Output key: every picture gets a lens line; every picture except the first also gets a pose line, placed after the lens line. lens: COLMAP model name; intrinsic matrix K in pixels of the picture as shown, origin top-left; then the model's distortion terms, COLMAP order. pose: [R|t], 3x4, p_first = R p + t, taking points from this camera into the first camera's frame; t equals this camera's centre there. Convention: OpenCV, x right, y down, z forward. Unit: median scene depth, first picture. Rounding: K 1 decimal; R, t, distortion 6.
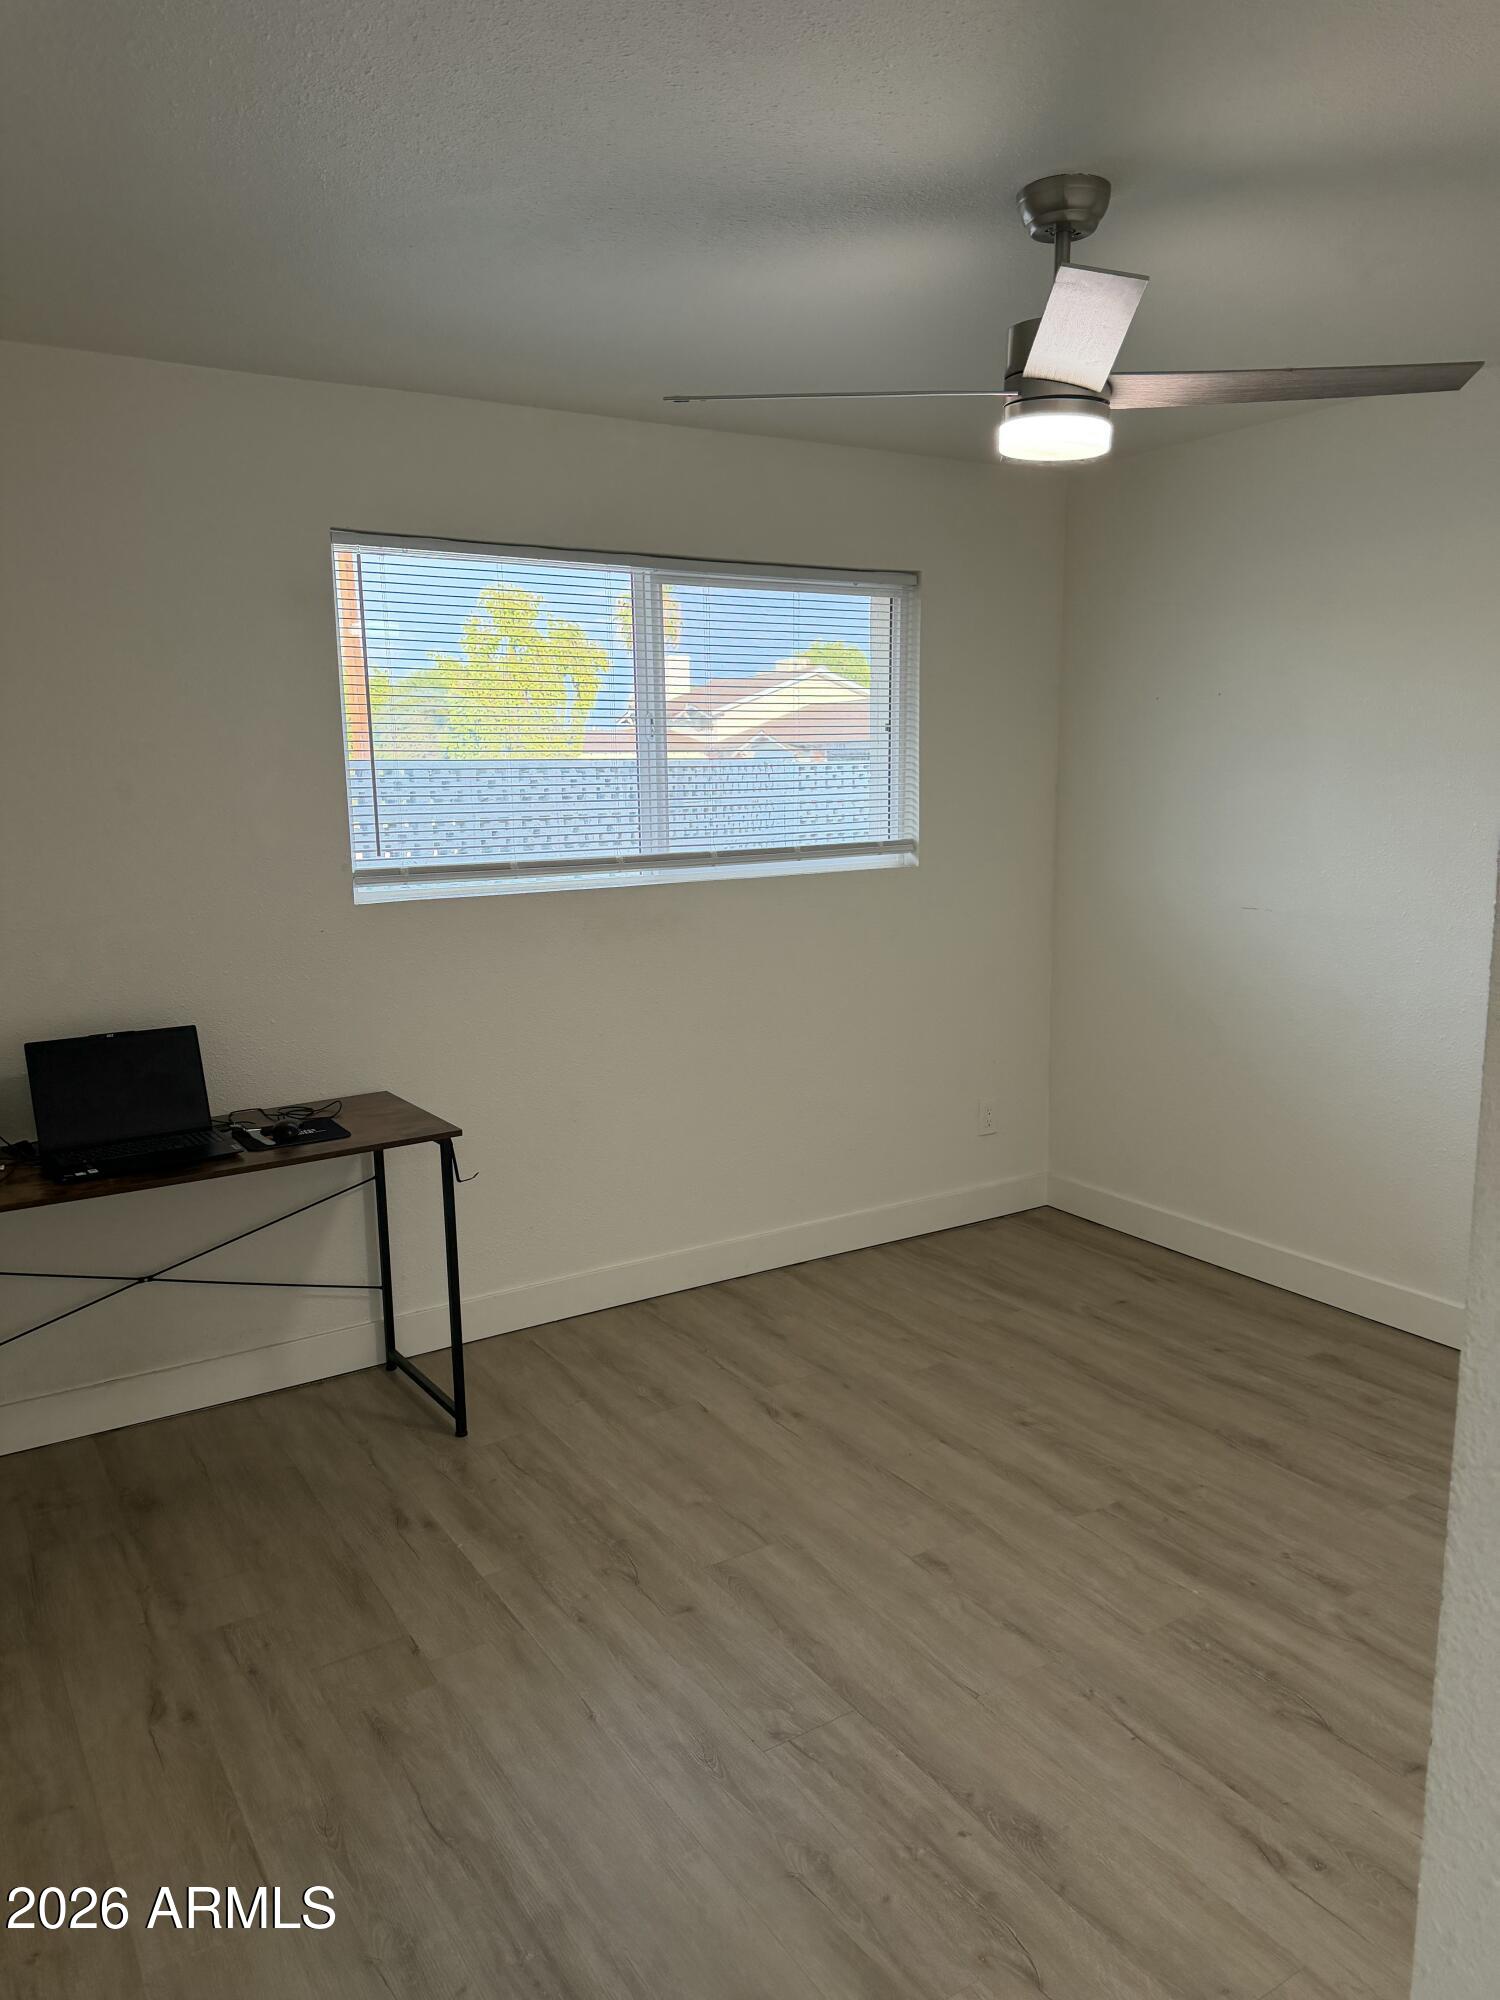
lens RADIAL K [[1446.3, 0, 760.2], [0, 1446.3, 1005.1], [0, 0, 1]] dist [0.090987, -0.121432]
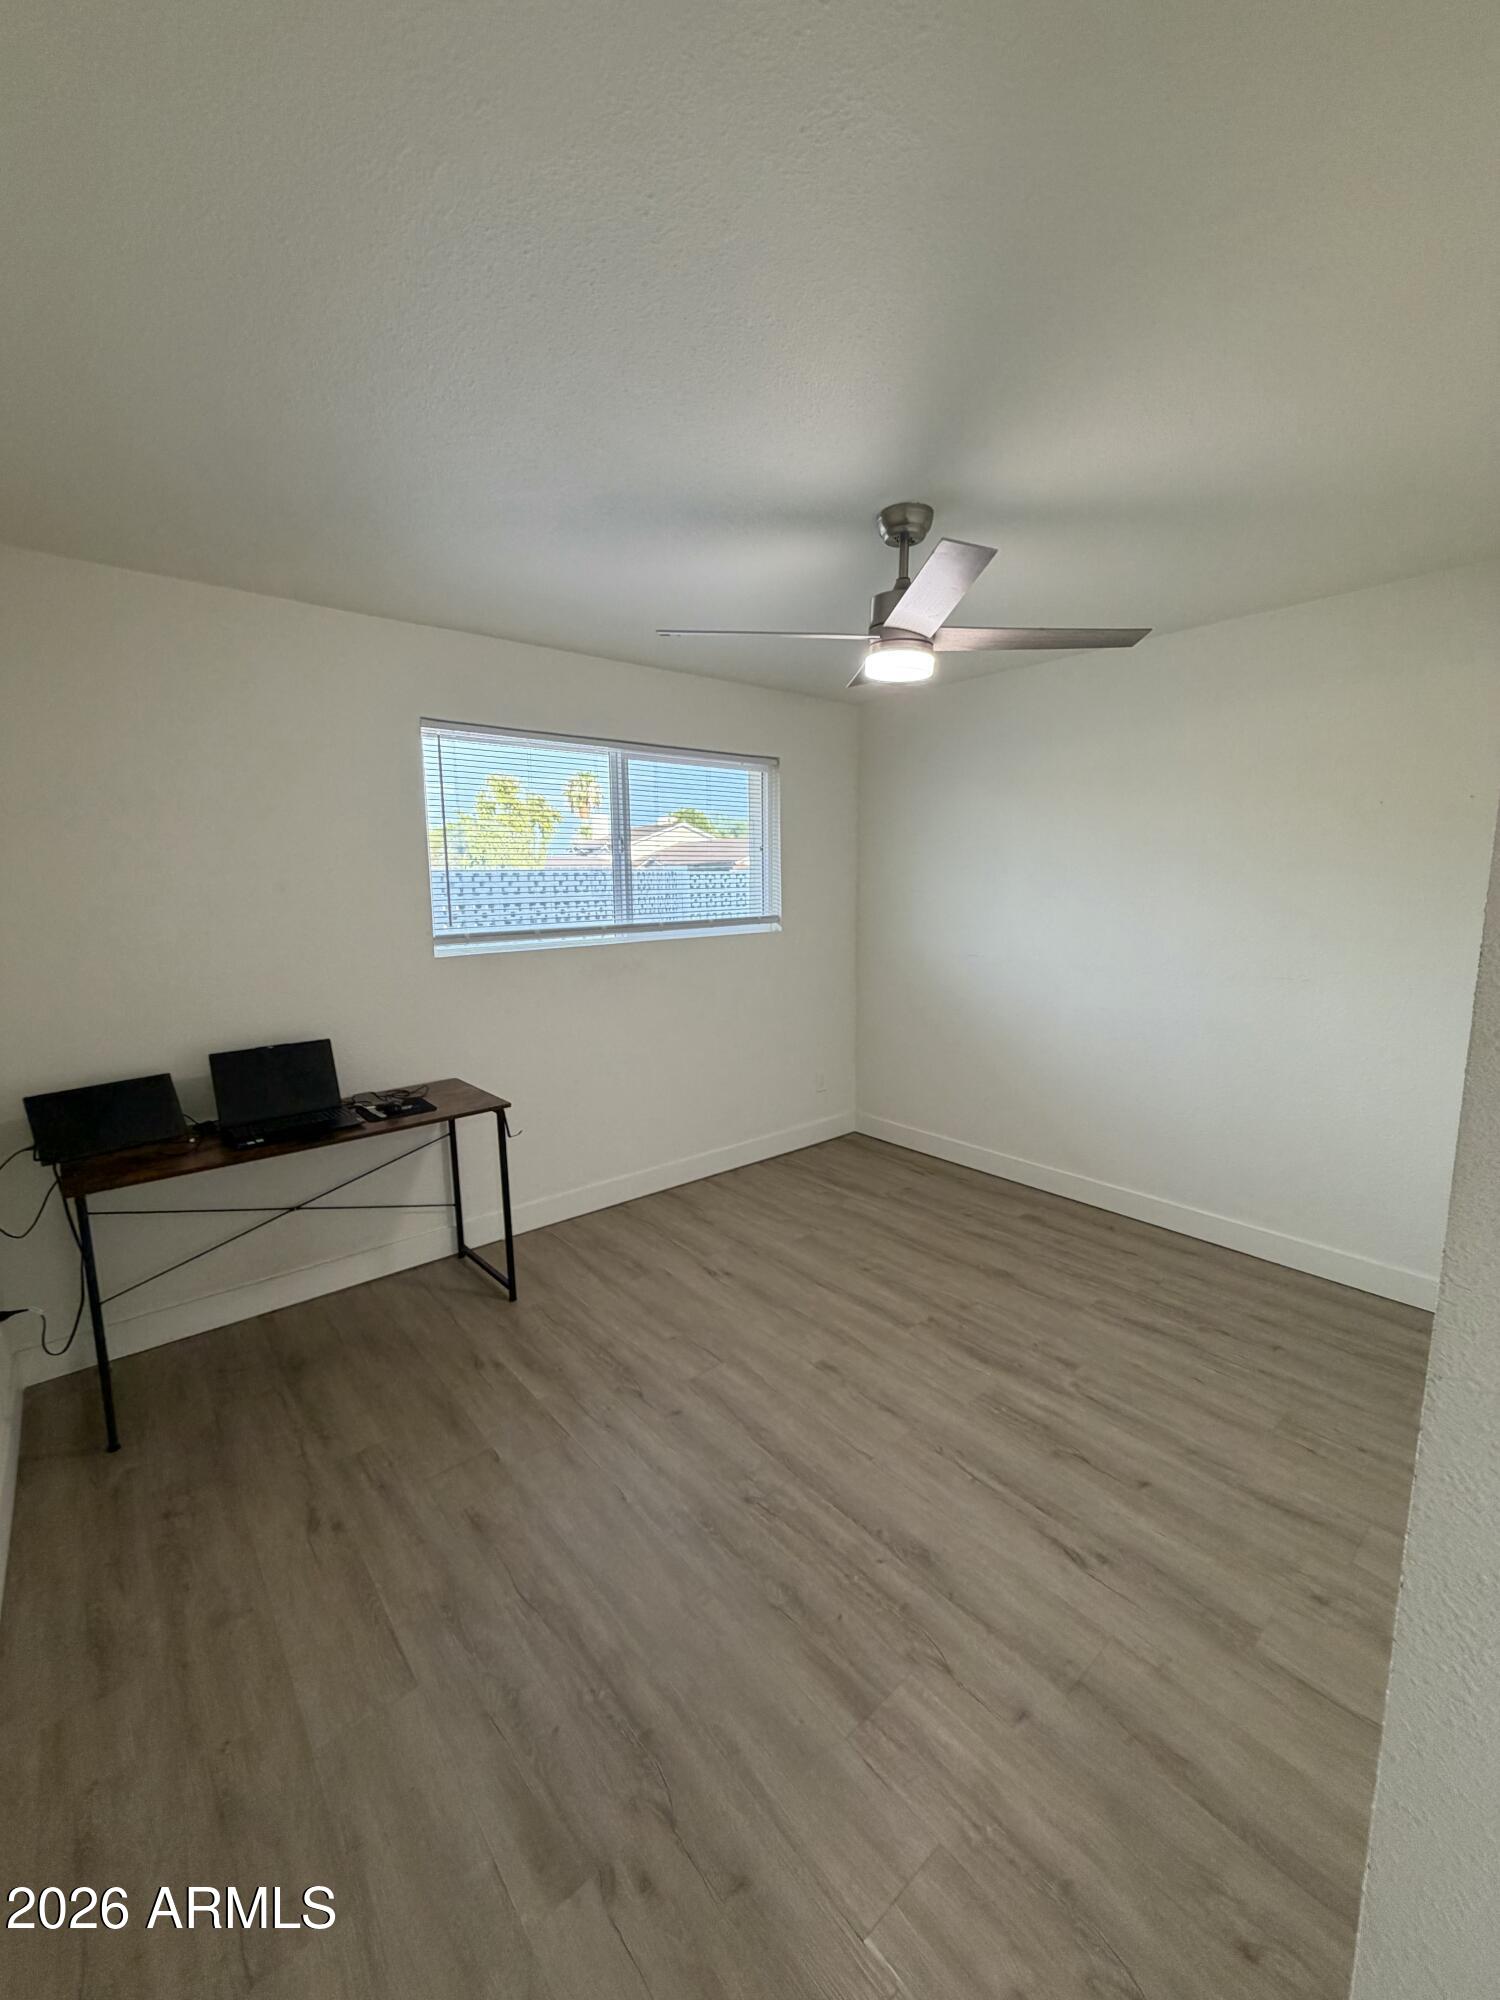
lens RADIAL K [[797.1, 0, 746.7], [0, 797.1, 992.6], [0, 0, 1]] dist [0.000931, -0.000138]
pose [[0.990451, -0.014145, 0.137138, -0.079247], [0.017633, 0.999550, -0.024248, -0.006439], [-0.136734, 0.026434, 0.990255, 0.139432]]
